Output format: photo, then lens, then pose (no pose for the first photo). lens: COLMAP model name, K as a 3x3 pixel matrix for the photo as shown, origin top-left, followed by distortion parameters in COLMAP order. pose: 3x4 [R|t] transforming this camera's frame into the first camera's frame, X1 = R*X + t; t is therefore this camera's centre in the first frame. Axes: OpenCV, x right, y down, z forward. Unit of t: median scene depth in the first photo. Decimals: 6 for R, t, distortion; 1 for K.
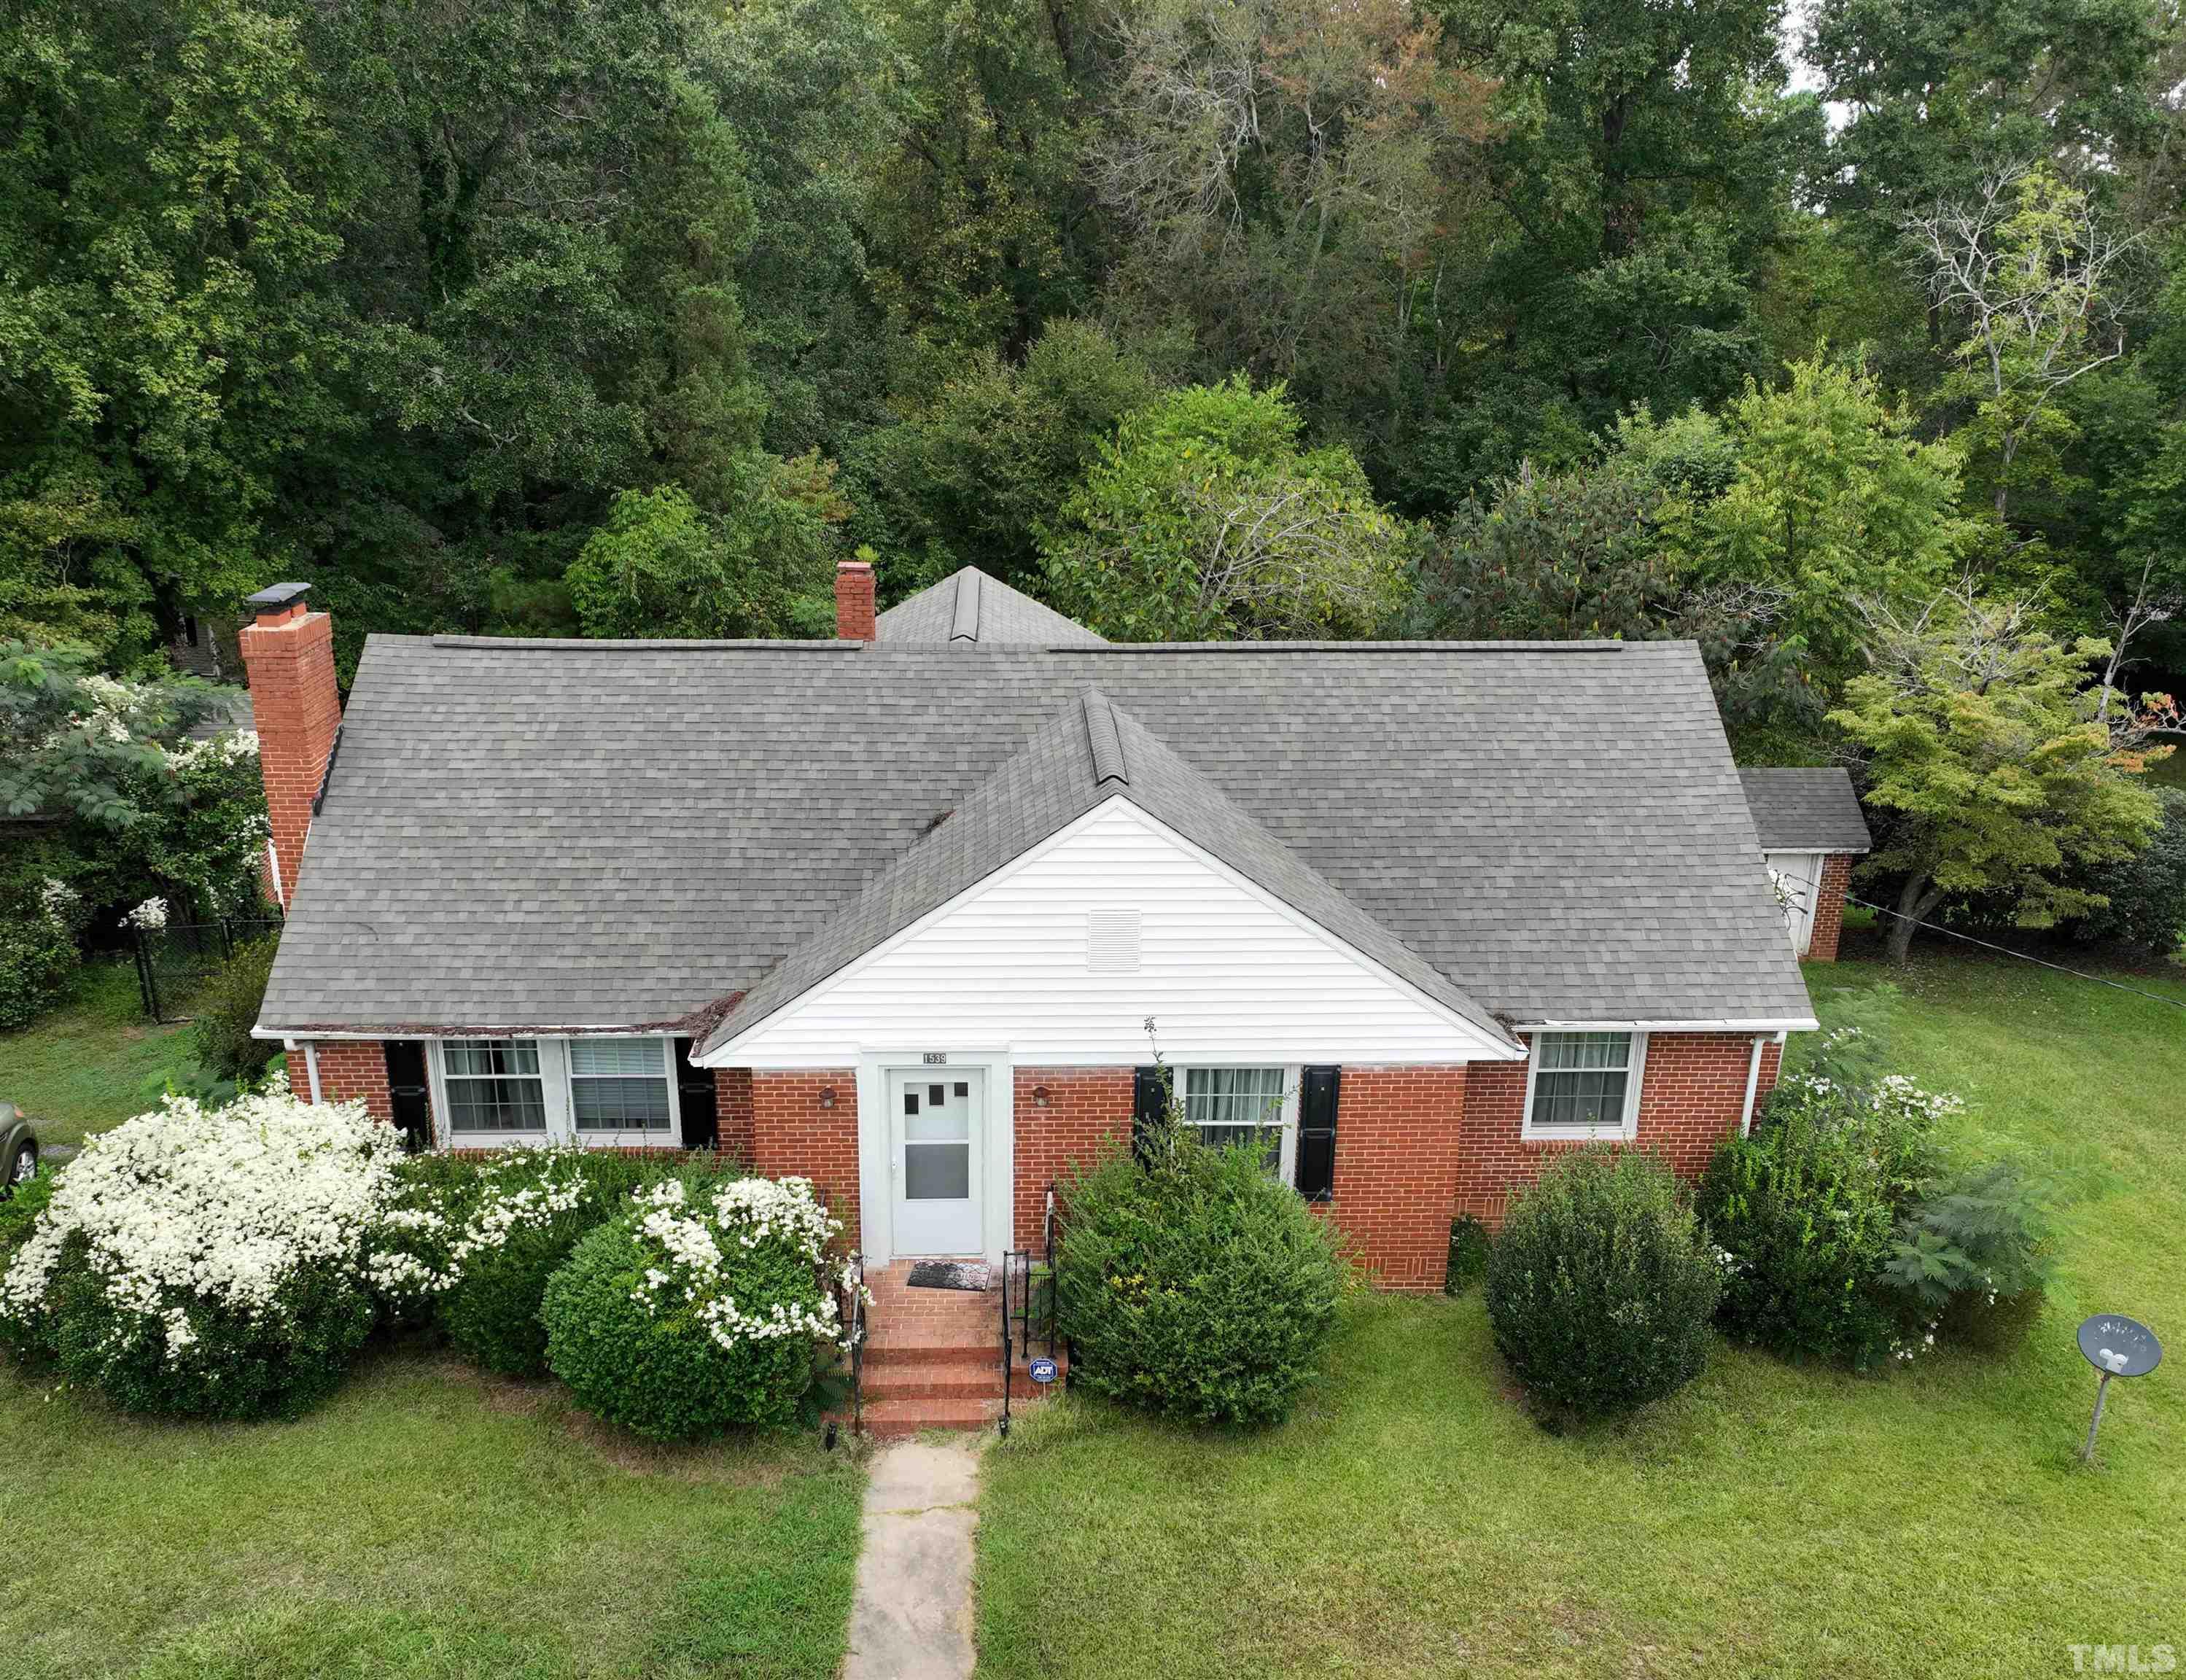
lens RADIAL K [[1775.6, 0, 1076.9], [0, 1775.6, 972.4], [0, 0, 1]] dist [0.002526, 0.001454]
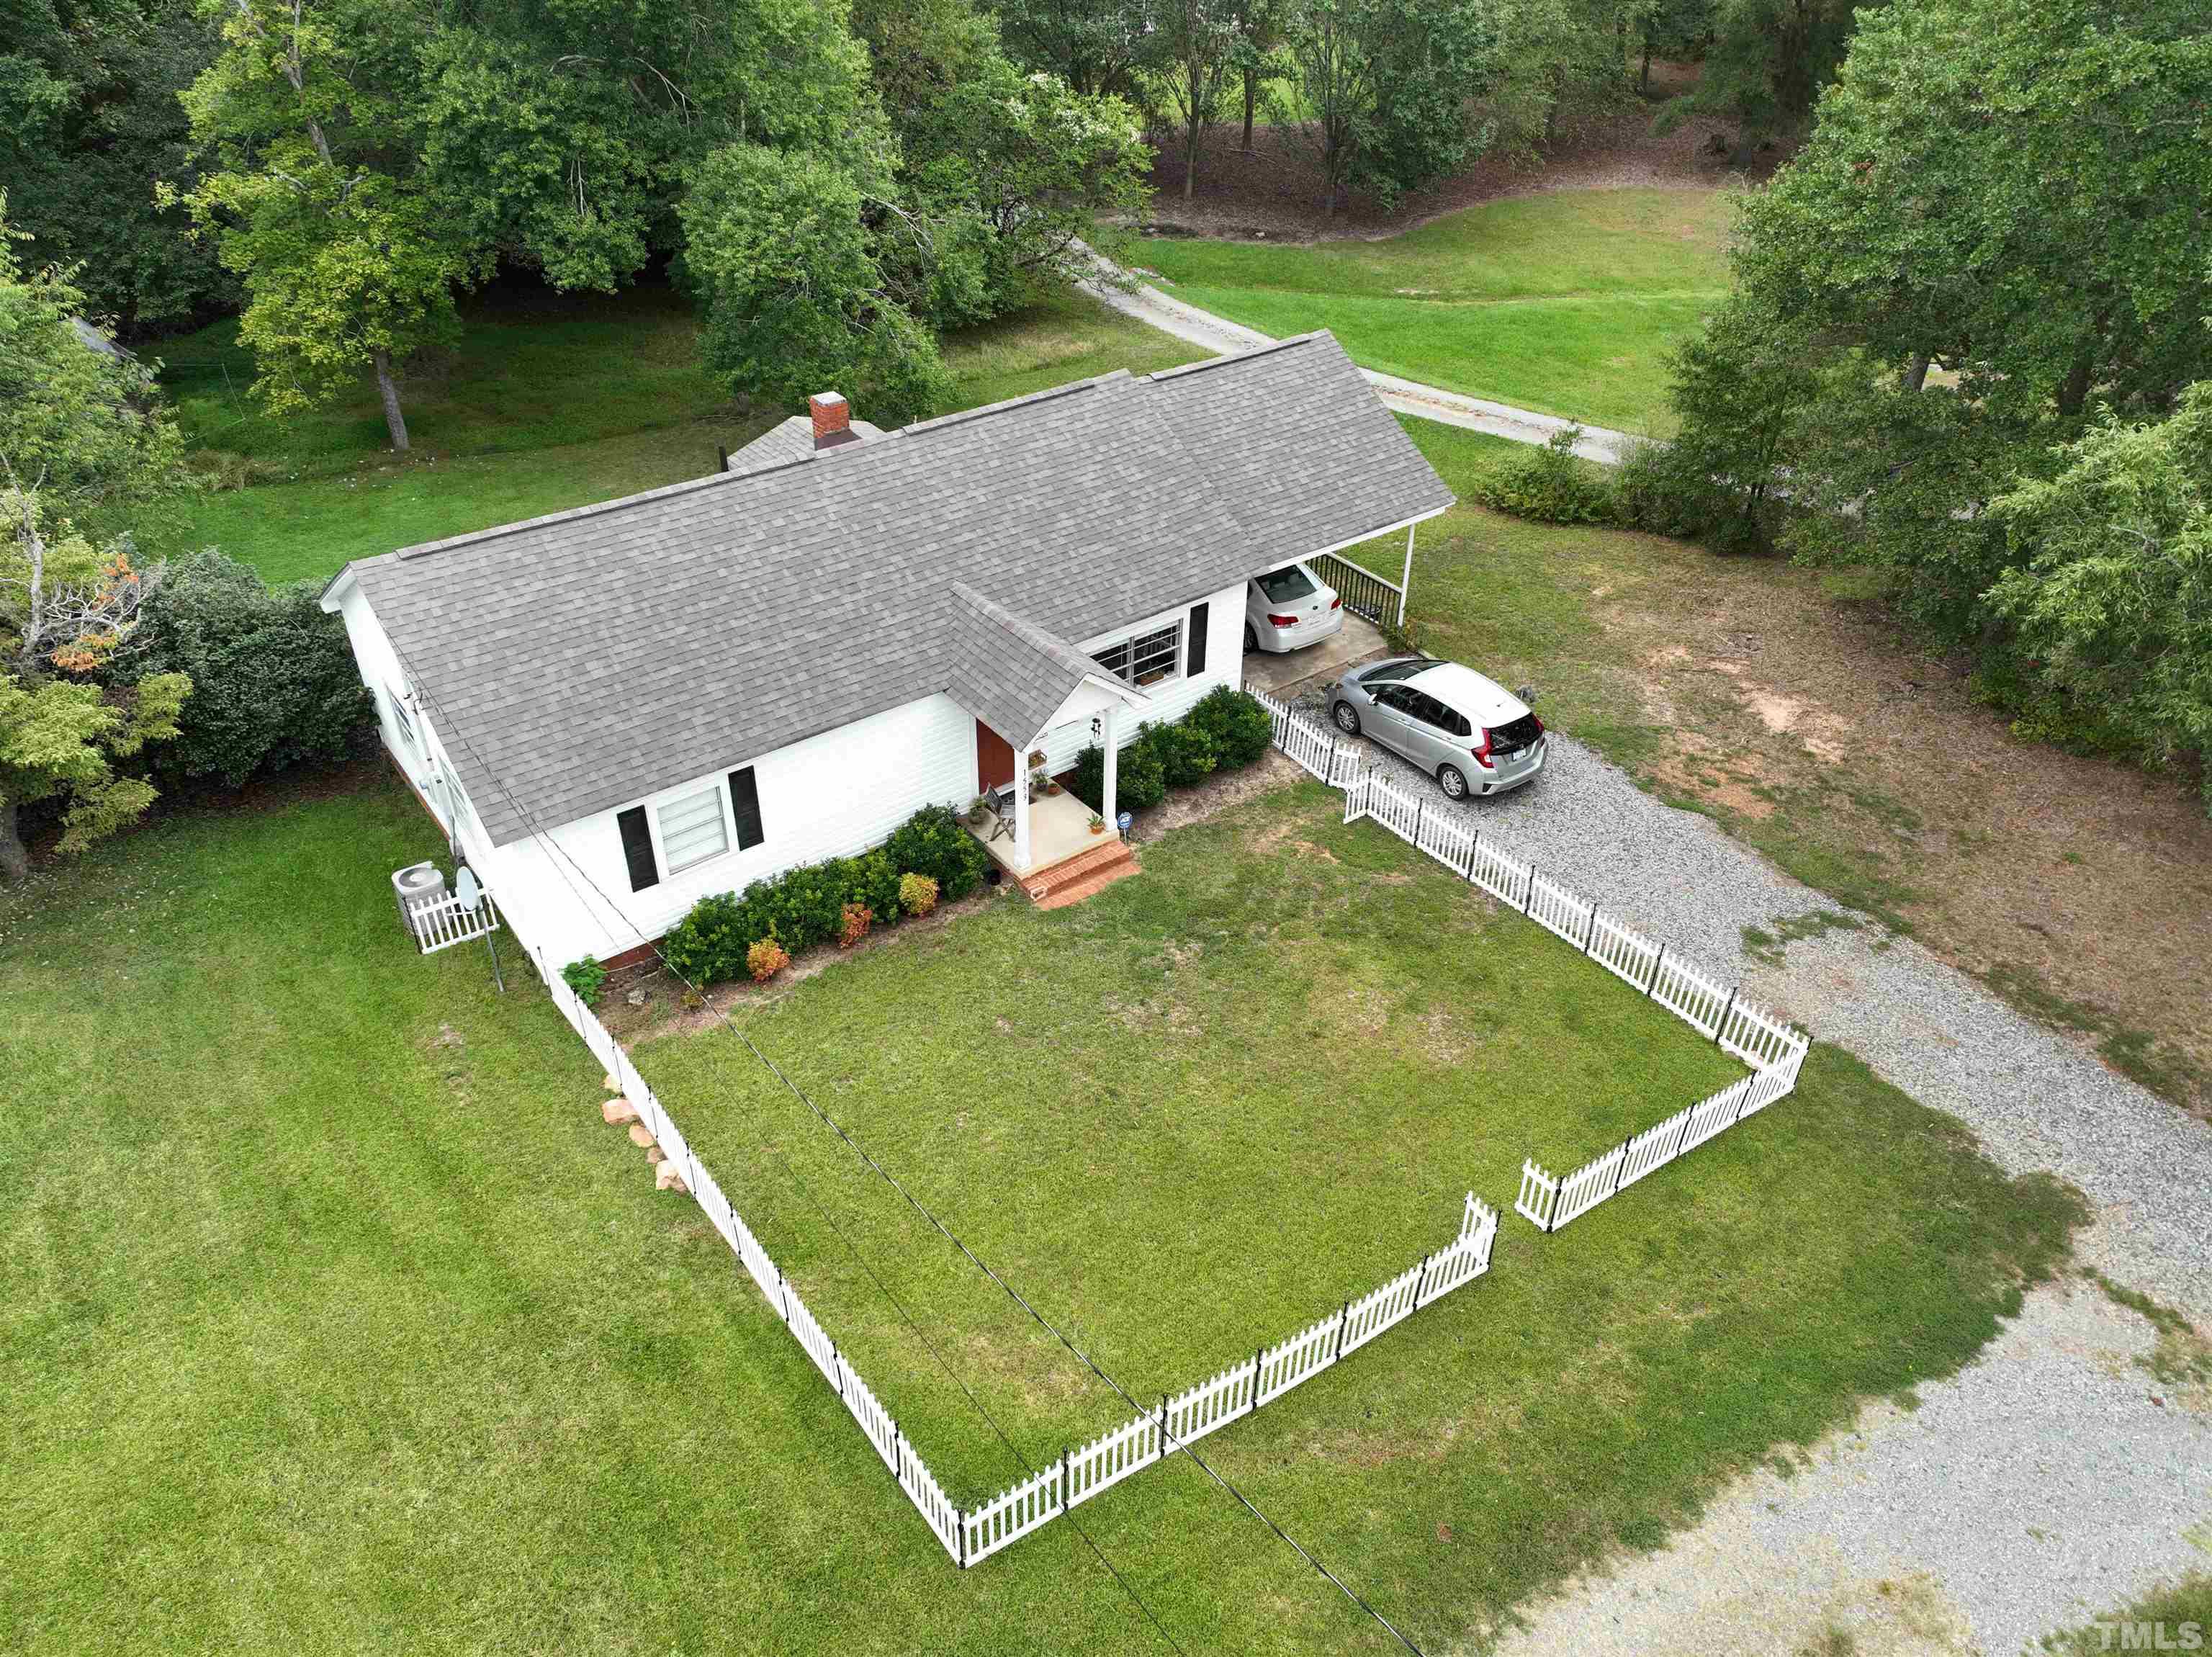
lens RADIAL K [[1556.2, 0, 1106.0], [0, 1556.2, 828.5], [0, 0, 1]] dist [-0.004836, 0.023427]
pose [[0.817065, -0.338895, 0.466428, 0.960504], [0.206923, 0.927475, 0.311404, -0.268787], [-0.538133, -0.157923, 0.827933, 0.181766]]
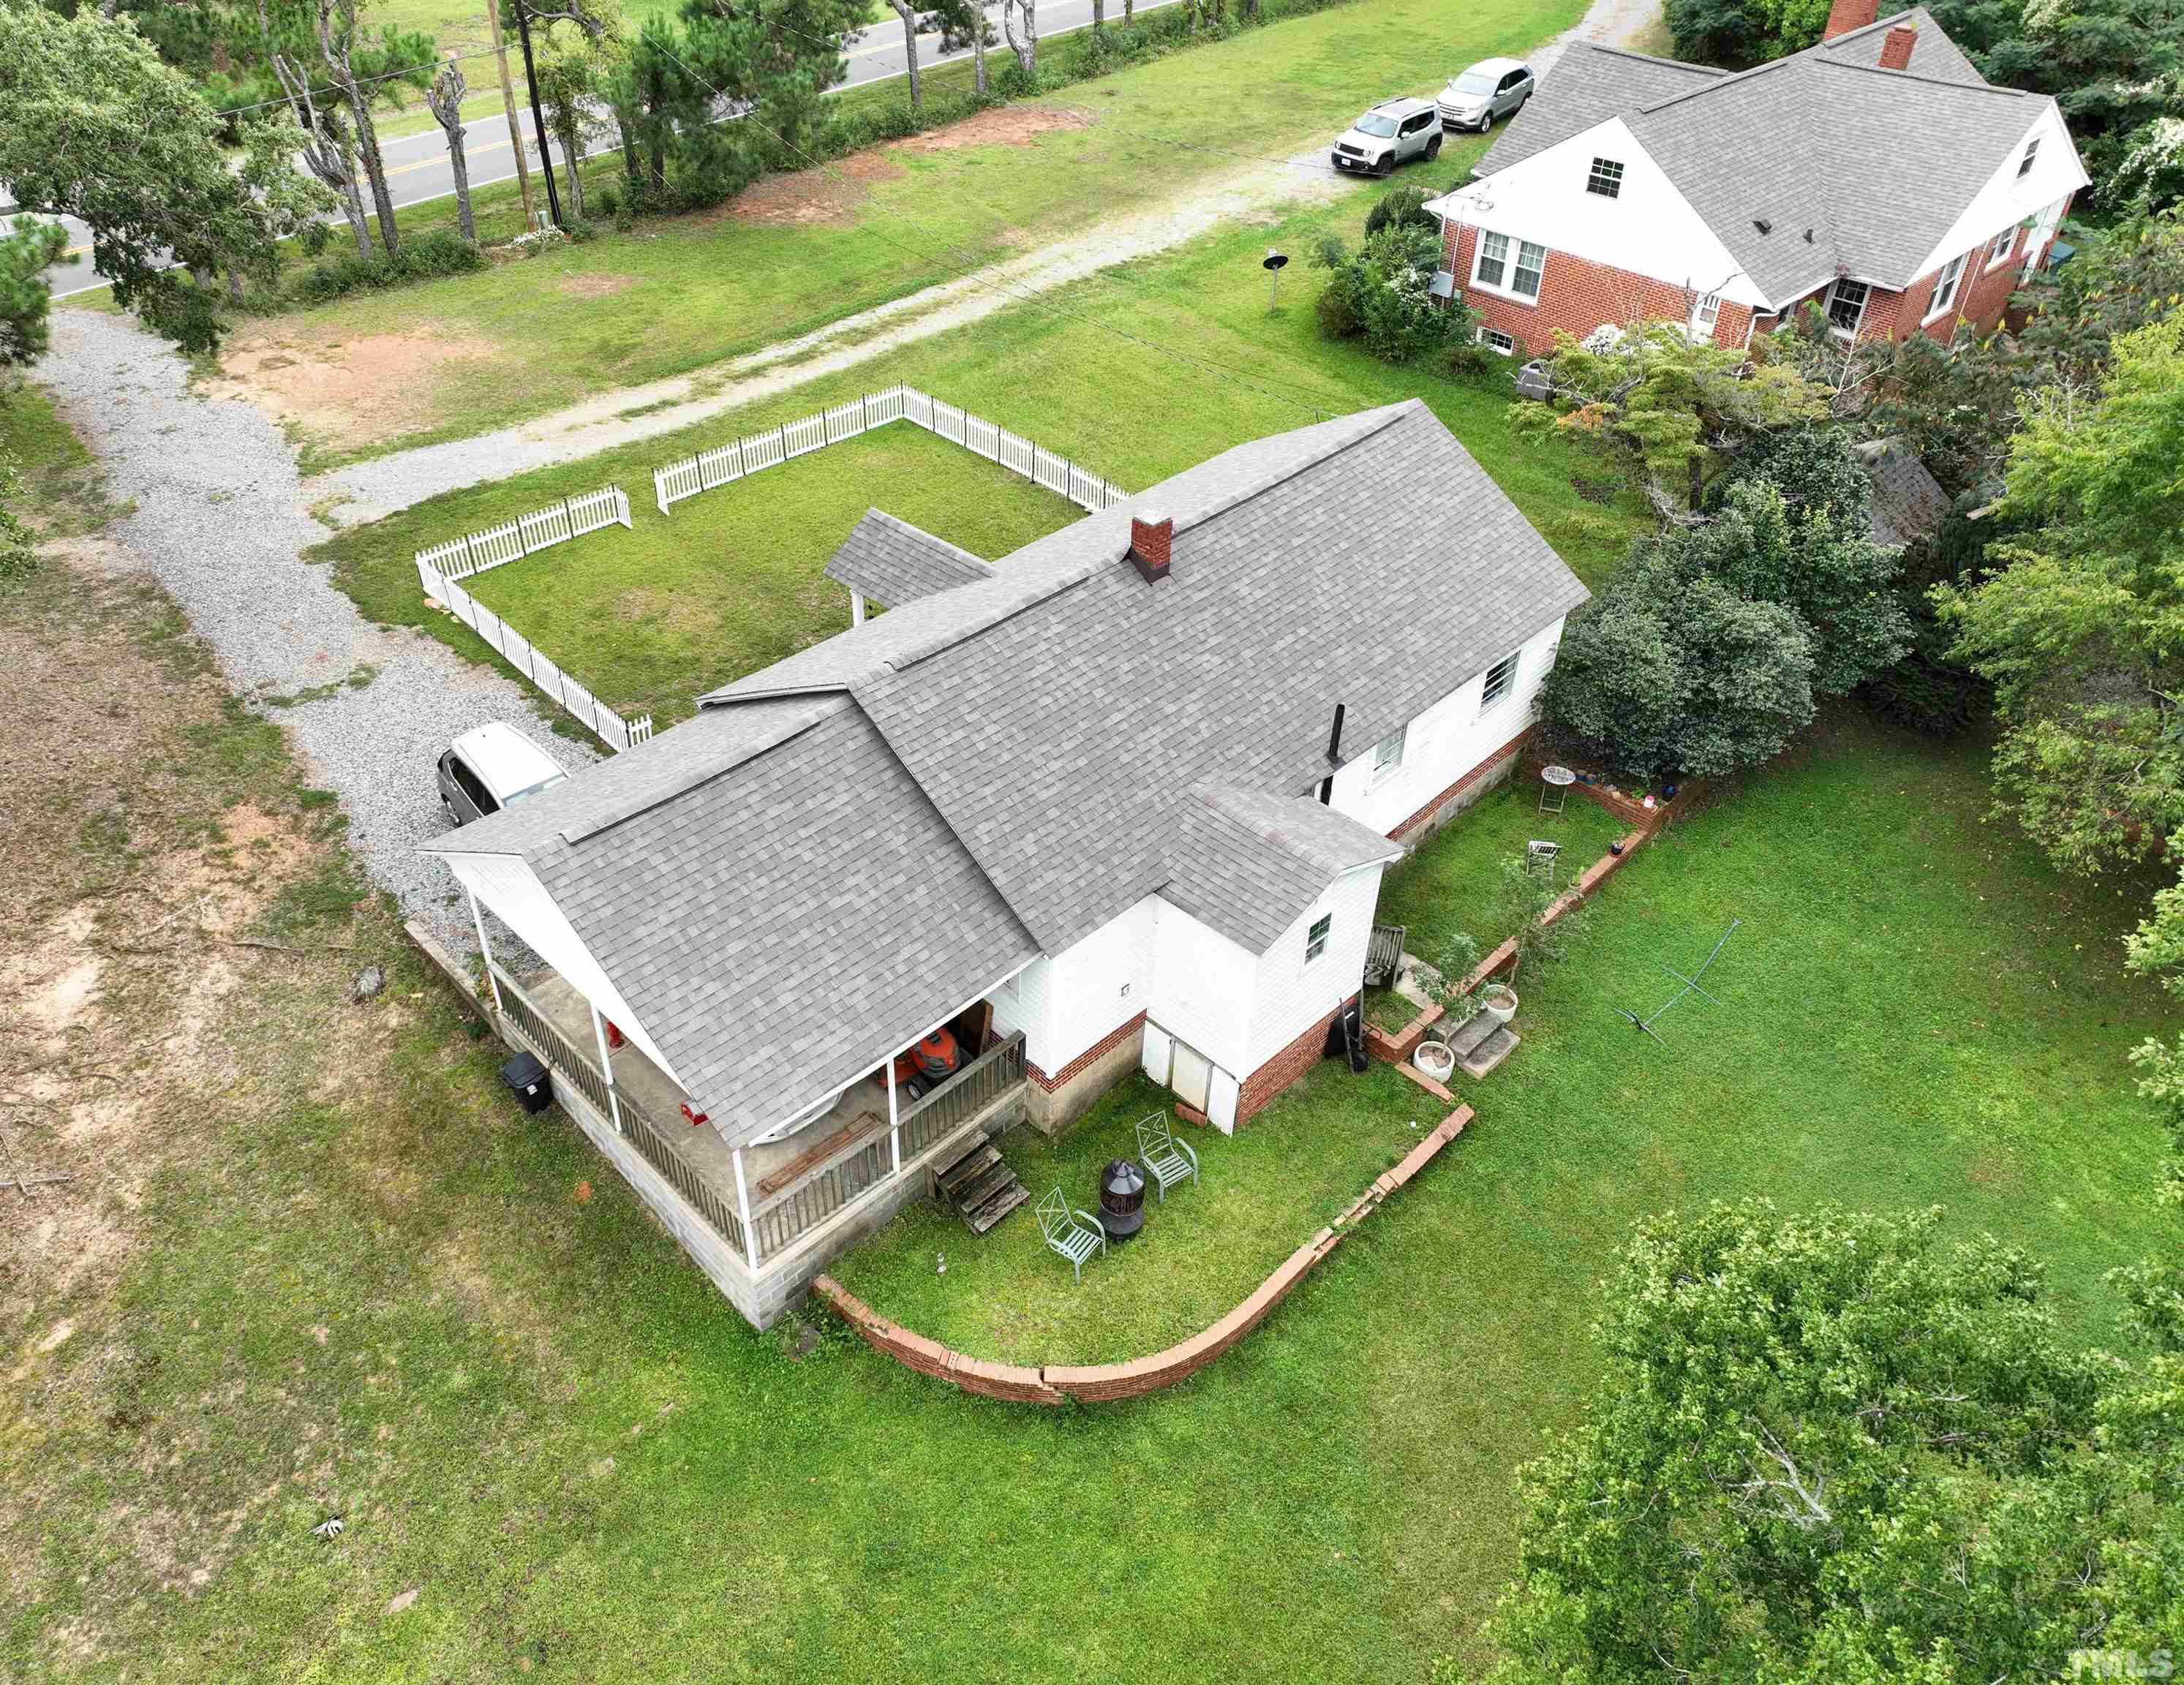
lens RADIAL K [[1639.2, 0, 1019.3], [0, 1639.2, 802.4], [0, 0, 1]] dist [0.000380, 0.014964]
pose [[-0.747944, 0.393353, -0.534652, 2.436534], [-0.250618, 0.578511, 0.776219, -1.141697], [0.614630, 0.714562, -0.334112, 2.061856]]
